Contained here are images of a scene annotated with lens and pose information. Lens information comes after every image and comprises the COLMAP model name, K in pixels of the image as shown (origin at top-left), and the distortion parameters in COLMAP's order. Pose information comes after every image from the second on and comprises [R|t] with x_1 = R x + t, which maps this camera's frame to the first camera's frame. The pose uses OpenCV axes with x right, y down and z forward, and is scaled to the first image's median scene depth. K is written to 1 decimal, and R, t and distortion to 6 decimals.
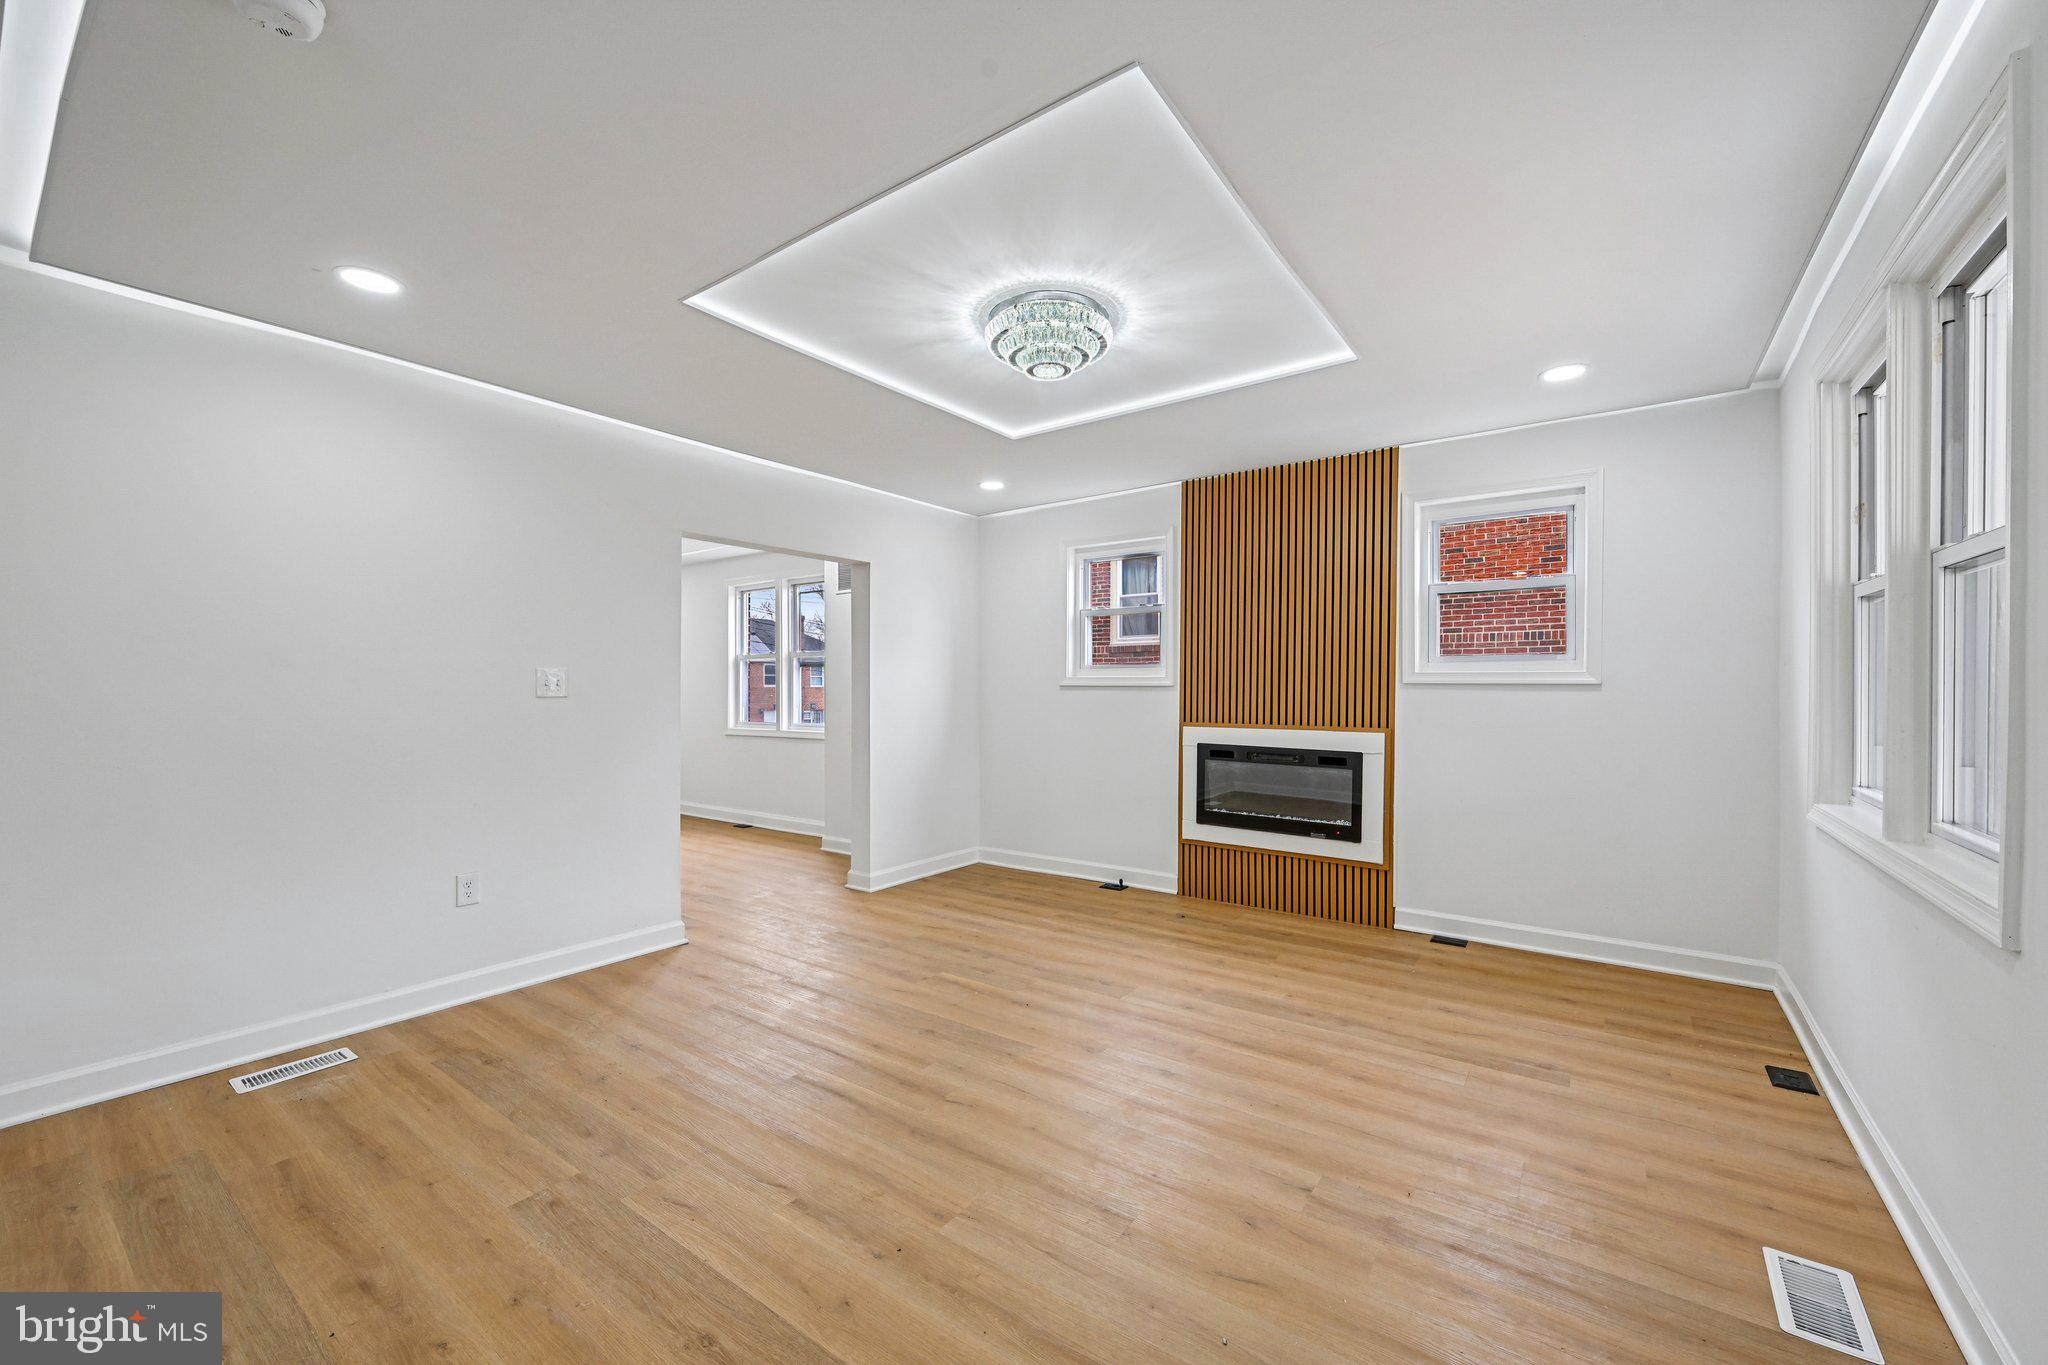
lens RADIAL K [[806.4, 0, 1037.4], [0, 806.4, 689.3], [0, 0, 1]] dist [-0.002086, 0.000222]
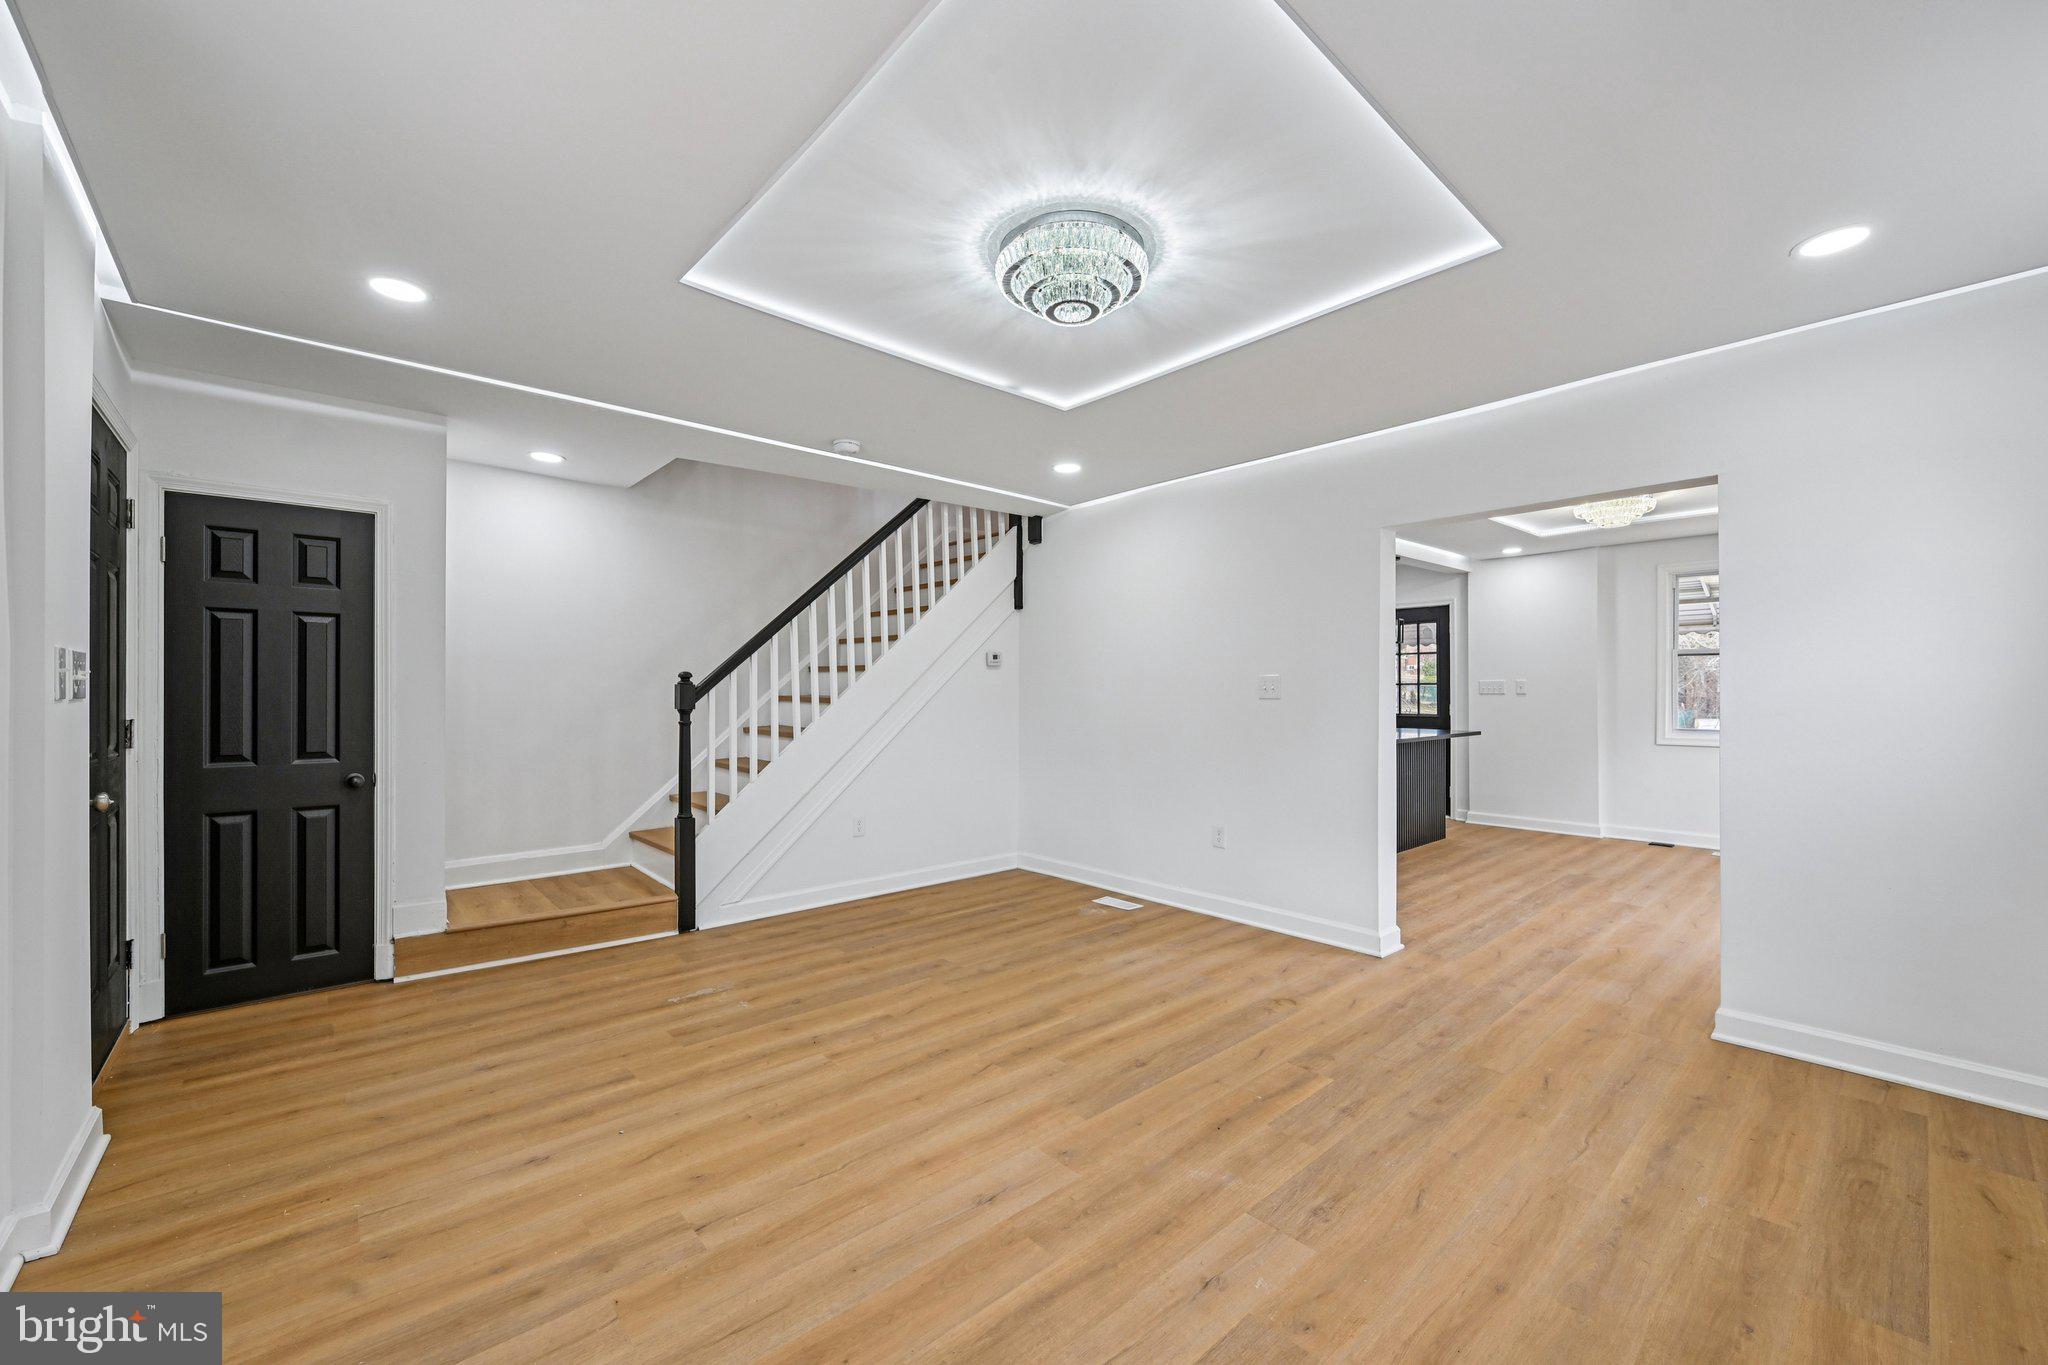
lens RADIAL K [[806.4, 0, 1023.5], [0, 806.4, 687.1], [0, 0, 1]] dist [-0.002086, 0.000222]
pose [[-0.225673, -0.006394, -0.974182, 0.621597], [0.003463, 0.999967, -0.007365, -0.000083], [0.974197, -0.005035, -0.225643, 0.843036]]
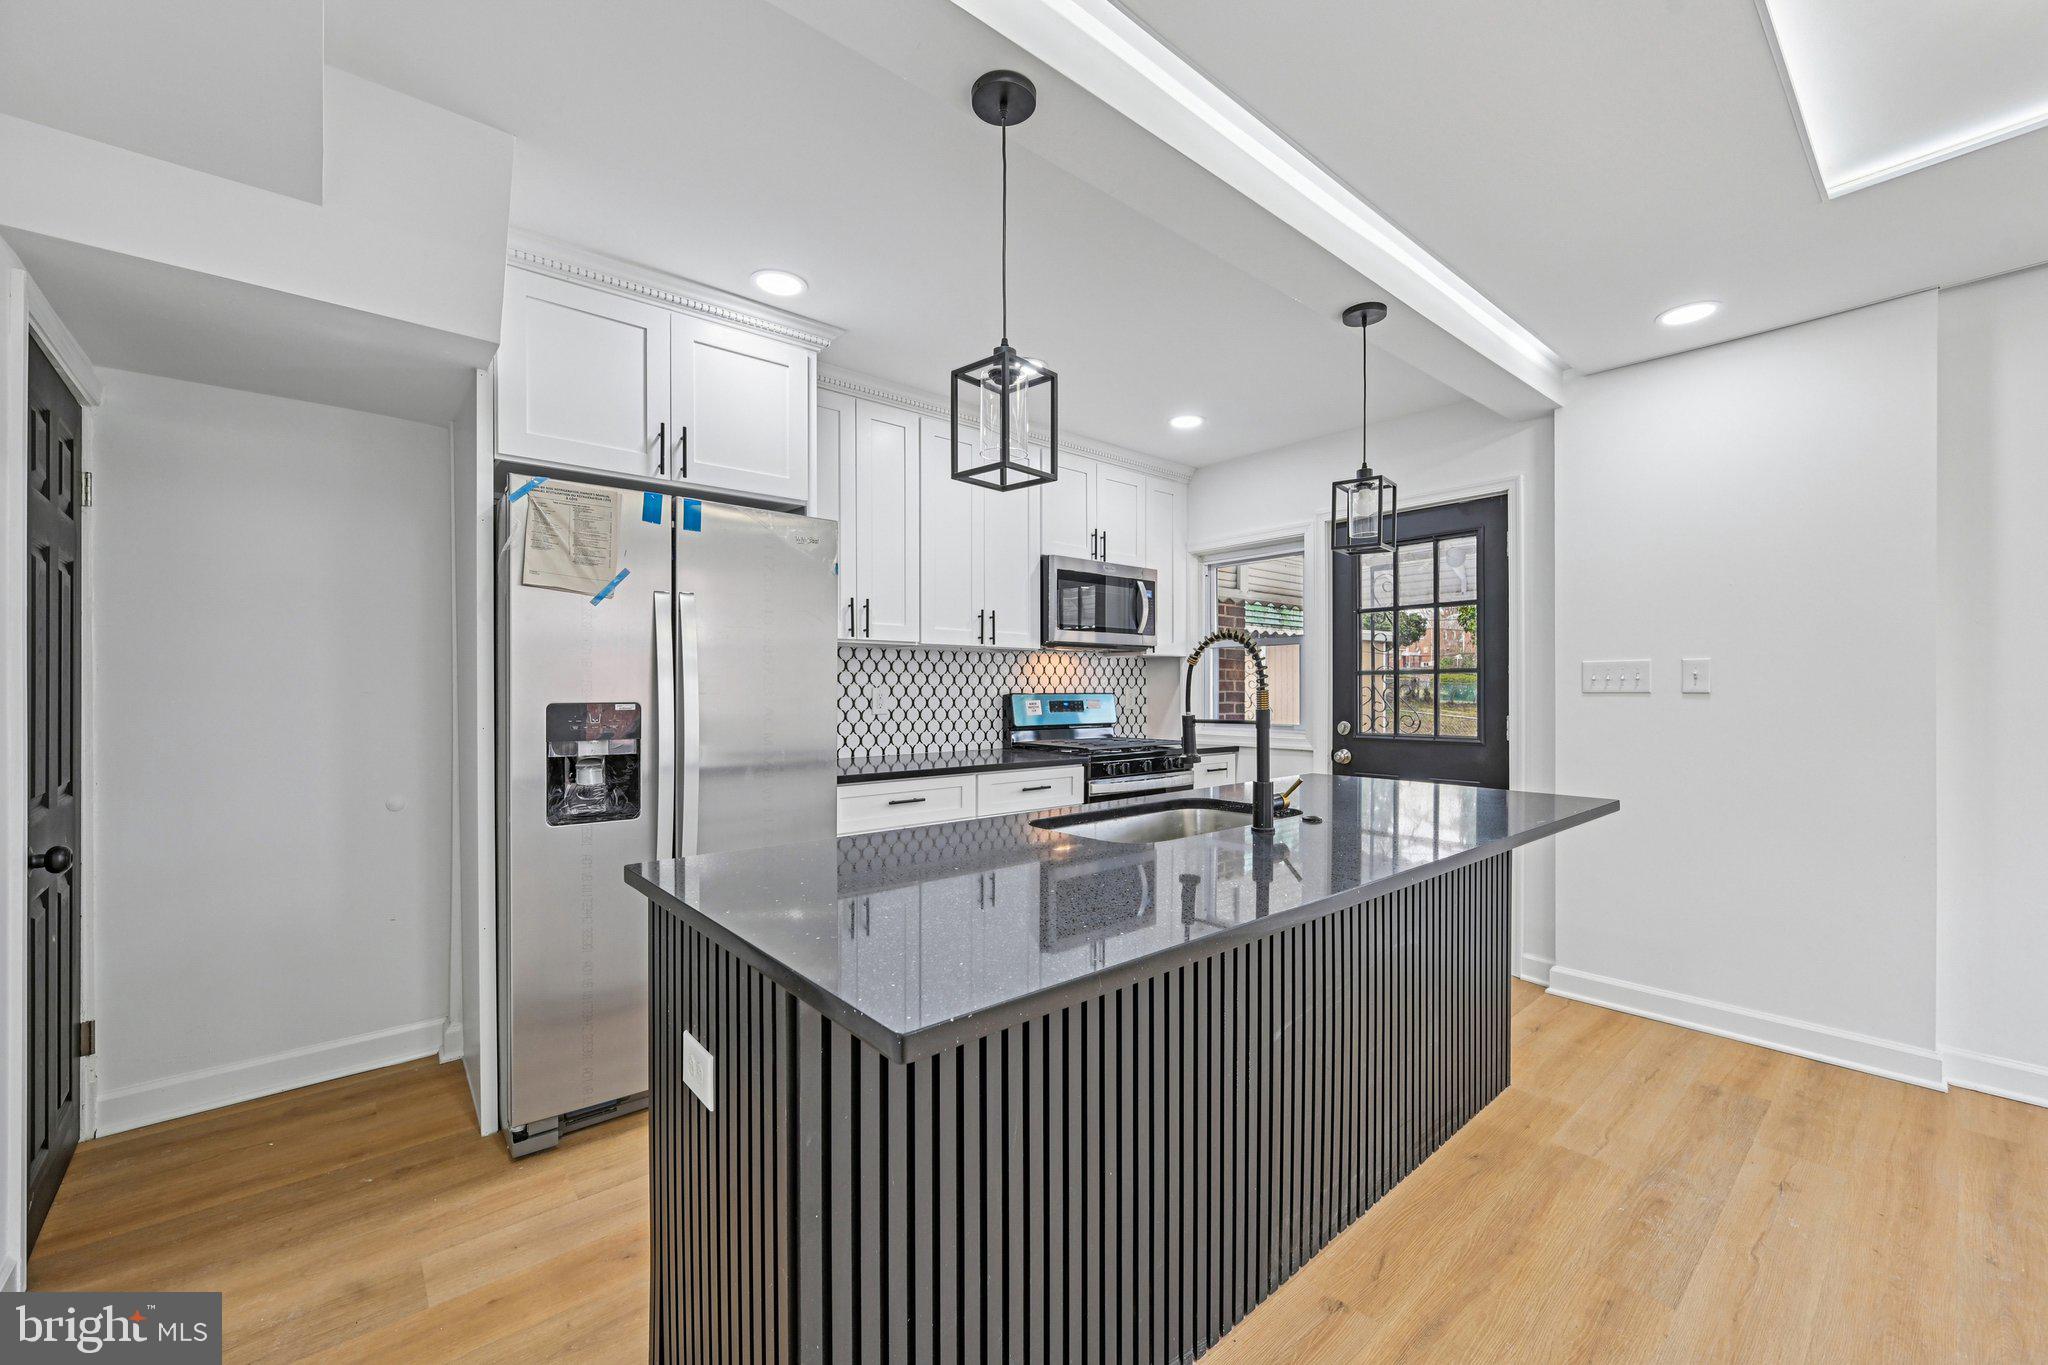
lens RADIAL K [[806.4, 0, 1032.3], [0, 806.4, 690.3], [0, 0, 1]] dist [-0.002086, 0.000222]
pose [[-0.234196, 0.000712, -0.972189, -0.605378], [0.003447, 0.999994, -0.000098, -0.000010], [0.972183, -0.003374, -0.234197, 1.126964]]
